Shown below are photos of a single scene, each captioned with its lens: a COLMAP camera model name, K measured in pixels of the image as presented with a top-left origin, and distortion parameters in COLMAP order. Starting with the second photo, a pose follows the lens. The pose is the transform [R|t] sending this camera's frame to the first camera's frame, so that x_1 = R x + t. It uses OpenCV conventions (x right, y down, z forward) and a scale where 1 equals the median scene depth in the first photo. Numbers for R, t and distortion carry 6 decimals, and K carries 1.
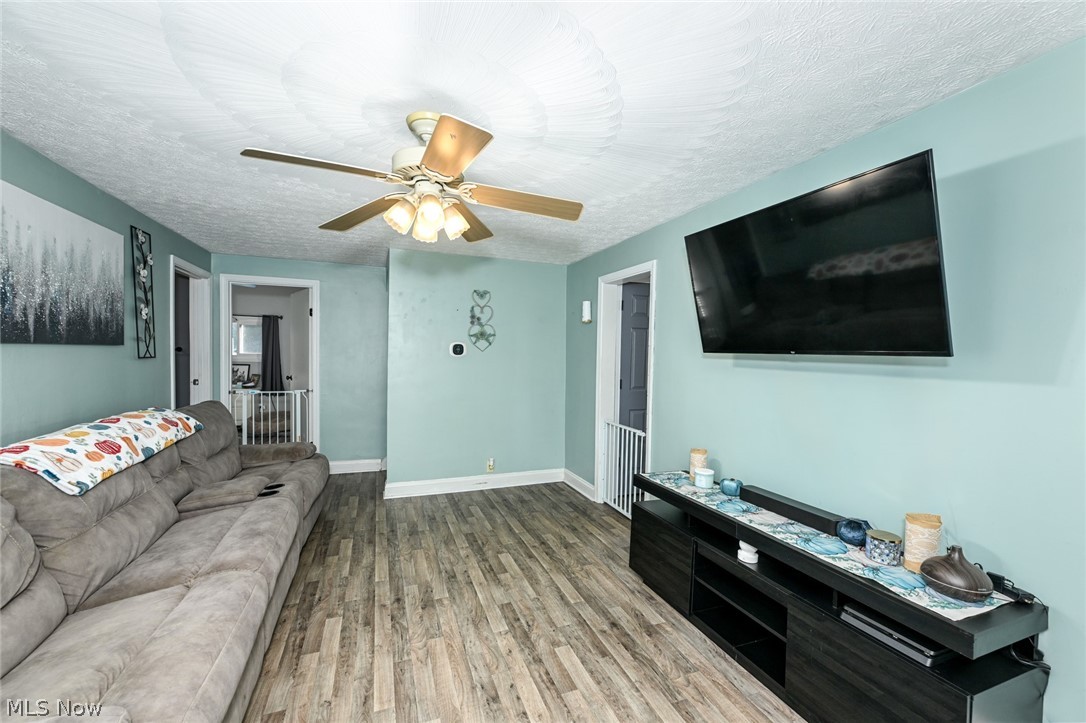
lens RADIAL K [[435.7, 0, 543.0], [0, 435.7, 361.5], [0, 0, 1]] dist [0.000823, 0.000389]
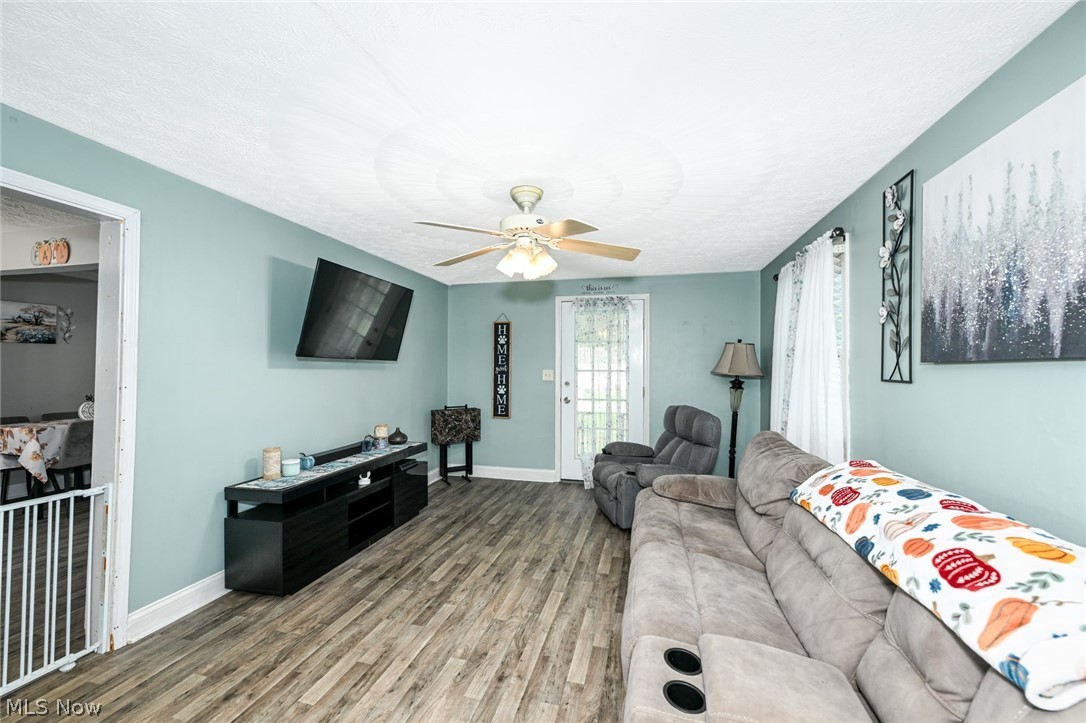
lens RADIAL K [[435.7, 0, 543.0], [0, 435.7, 361.5], [0, 0, 1]] dist [0.000823, 0.000389]
pose [[-0.816515, -0.020071, 0.576975, -0.931525], [-0.014811, 0.999795, 0.013819, -0.036019], [-0.577134, 0.002737, -0.816645, 1.780703]]
